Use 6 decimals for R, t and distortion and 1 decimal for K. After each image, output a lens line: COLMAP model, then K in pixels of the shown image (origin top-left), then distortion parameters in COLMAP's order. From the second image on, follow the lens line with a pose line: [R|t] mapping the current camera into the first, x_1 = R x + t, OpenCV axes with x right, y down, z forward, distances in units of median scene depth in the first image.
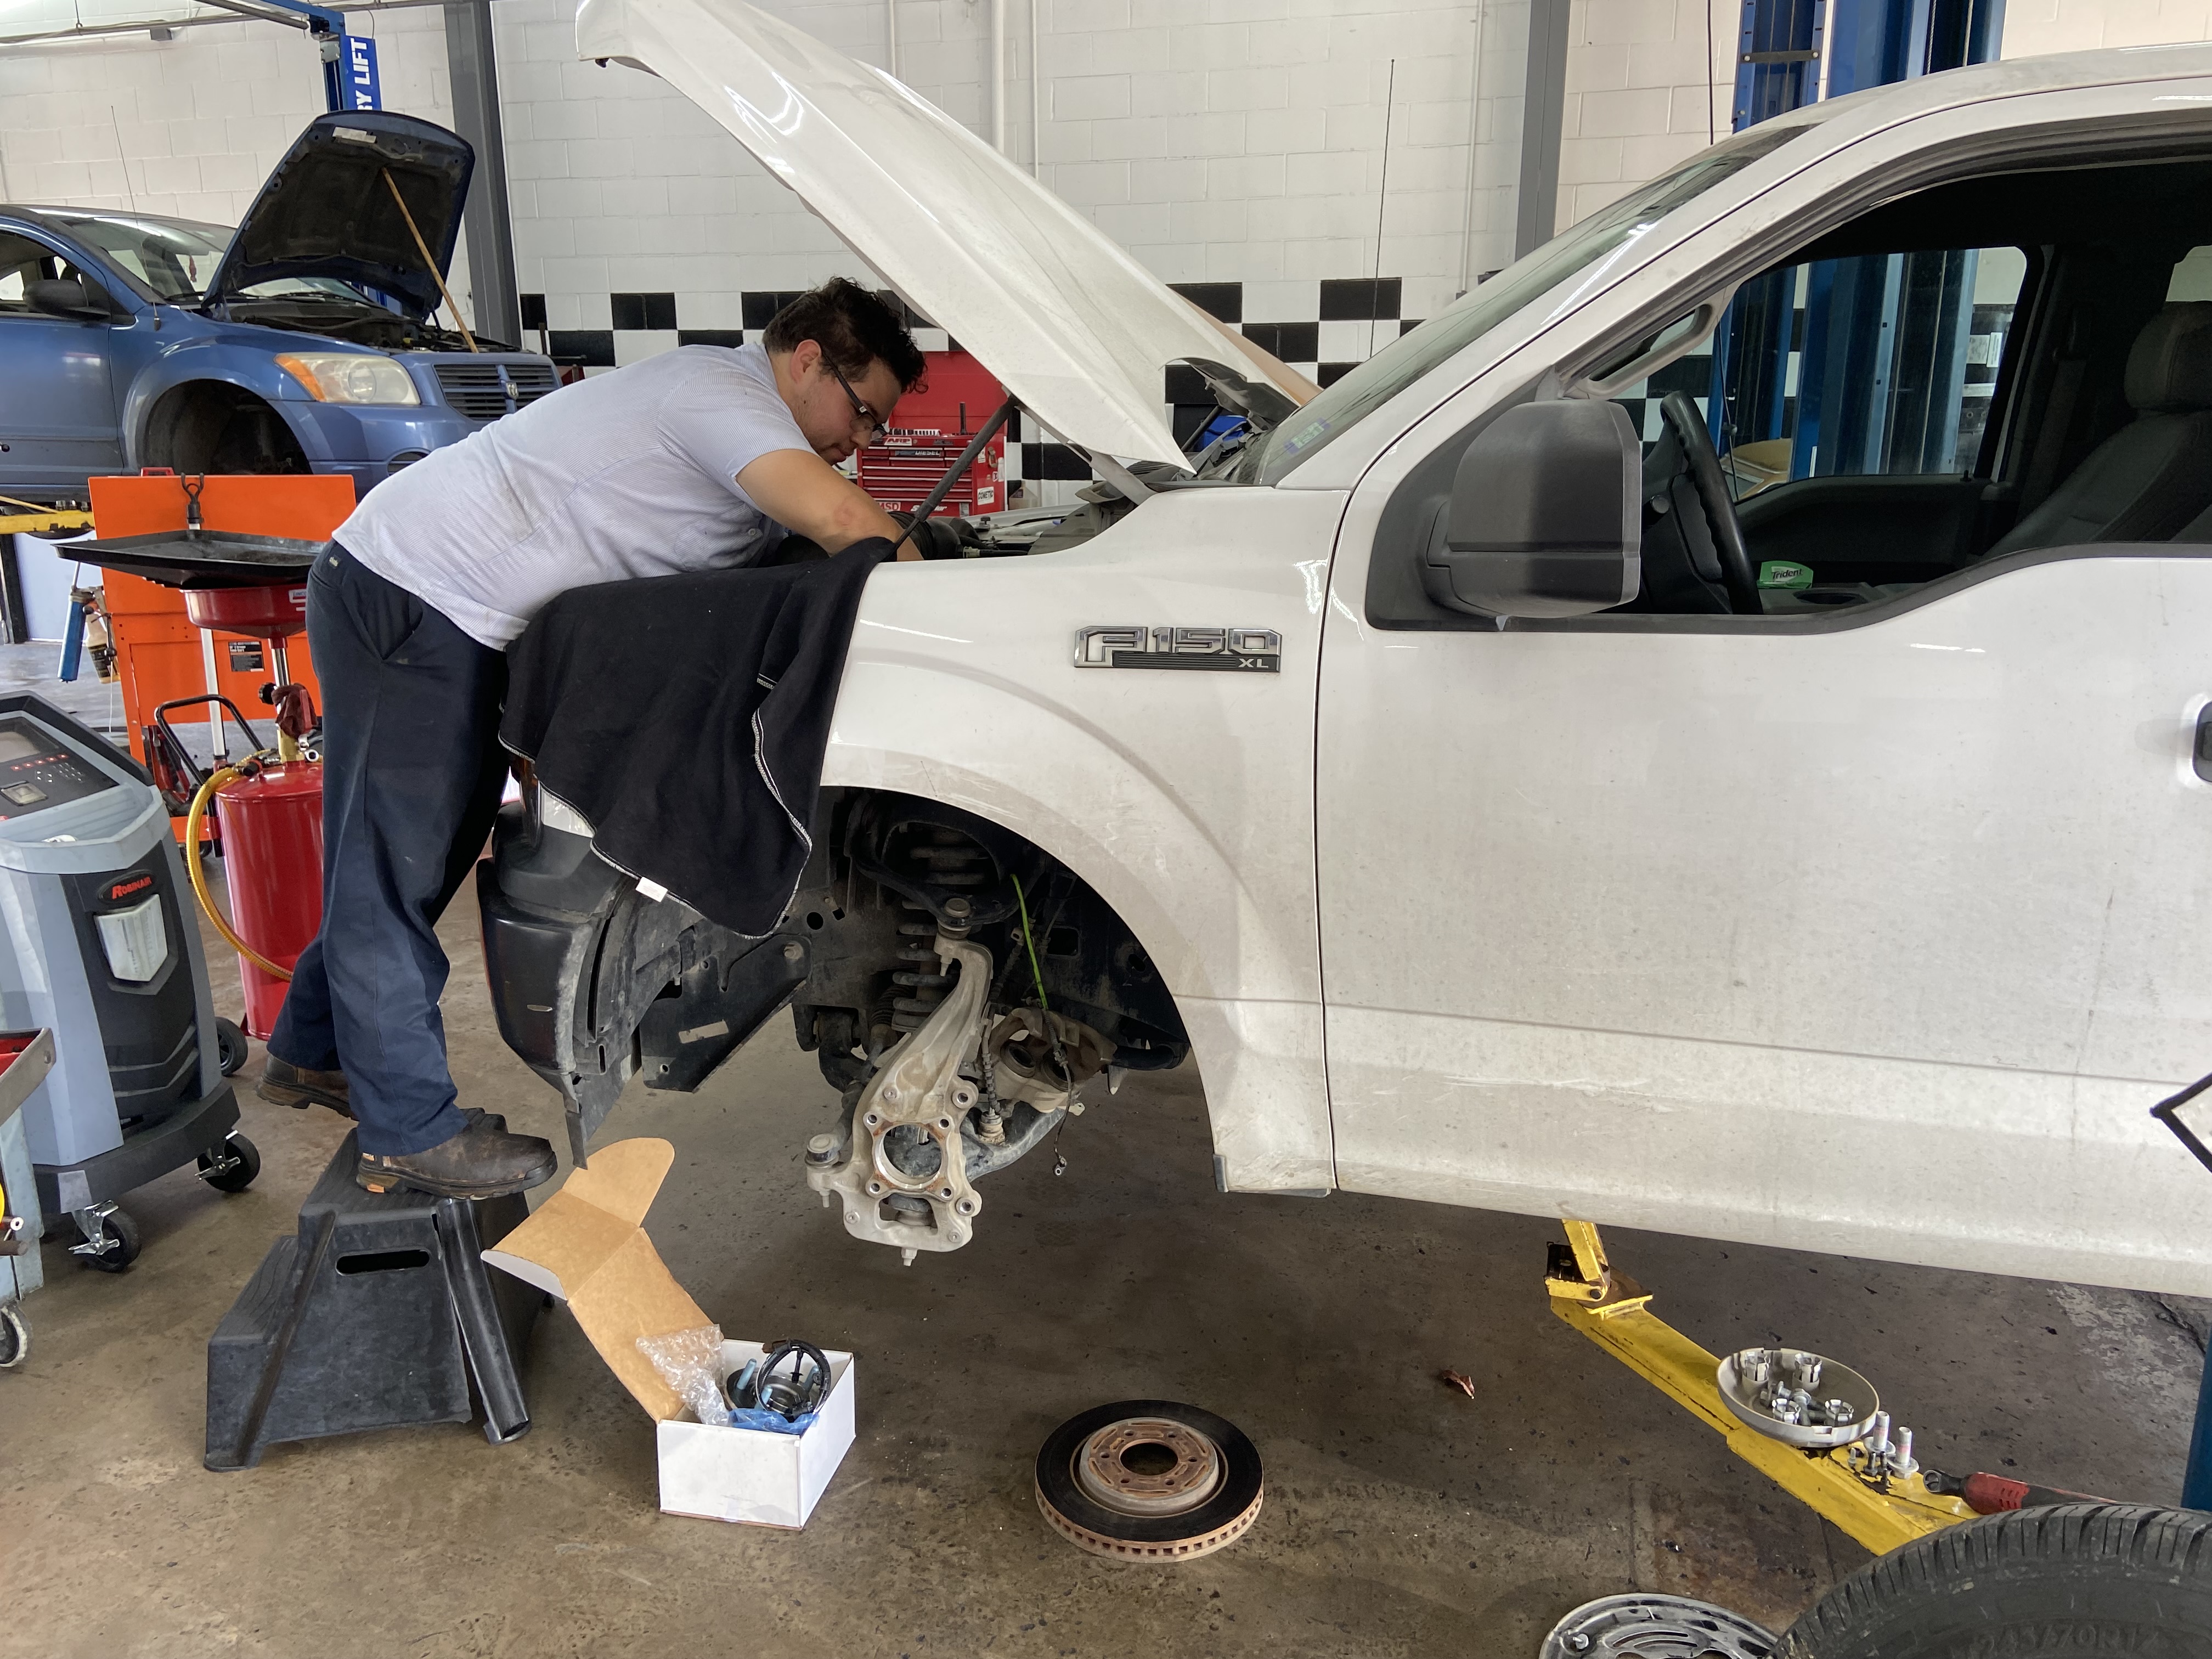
lens RADIAL K [[1671.6, 0, 1106.0], [0, 1671.6, 829.5], [0, 0, 1]] dist [0.119158, -0.146540]
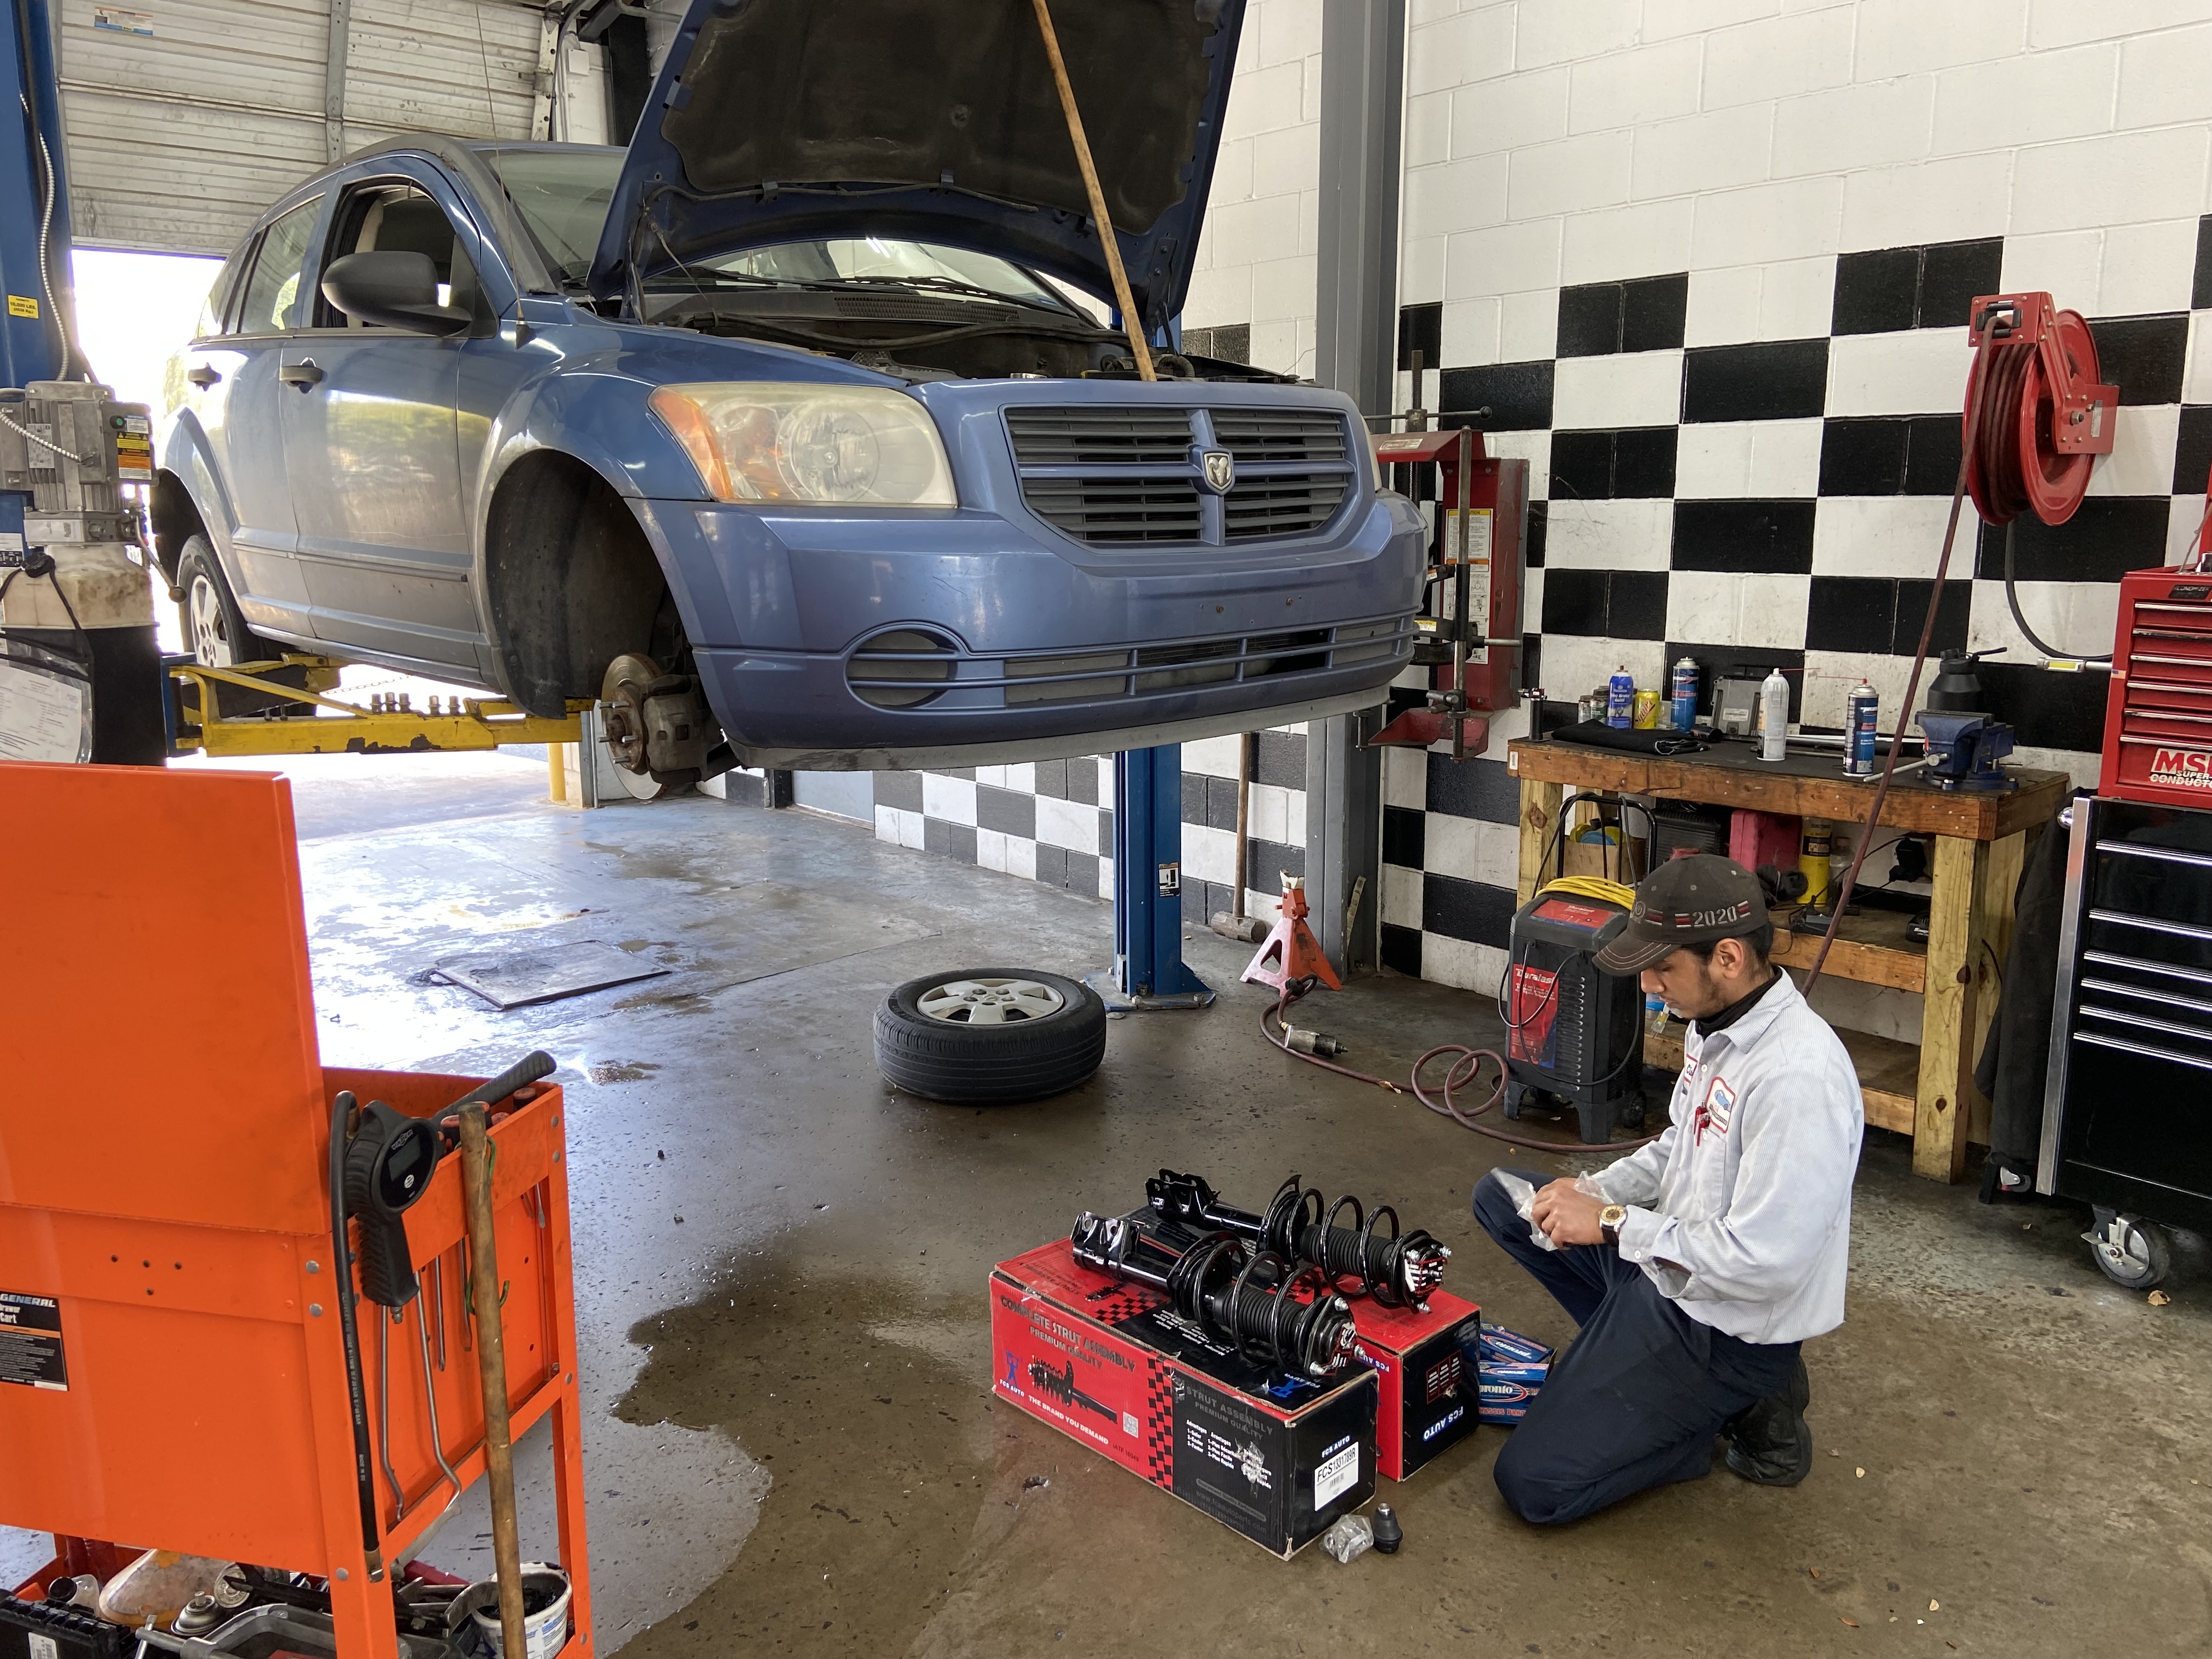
lens RADIAL K [[1671.6, 0, 1106.0], [0, 1671.6, 829.5], [0, 0, 1]] dist [0.119158, -0.146540]
pose [[0.840449, 0.106496, -0.531323, -0.152207], [-0.133728, 0.990934, -0.012912, -0.166774], [0.525131, 0.081904, 0.847071, 0.660123]]
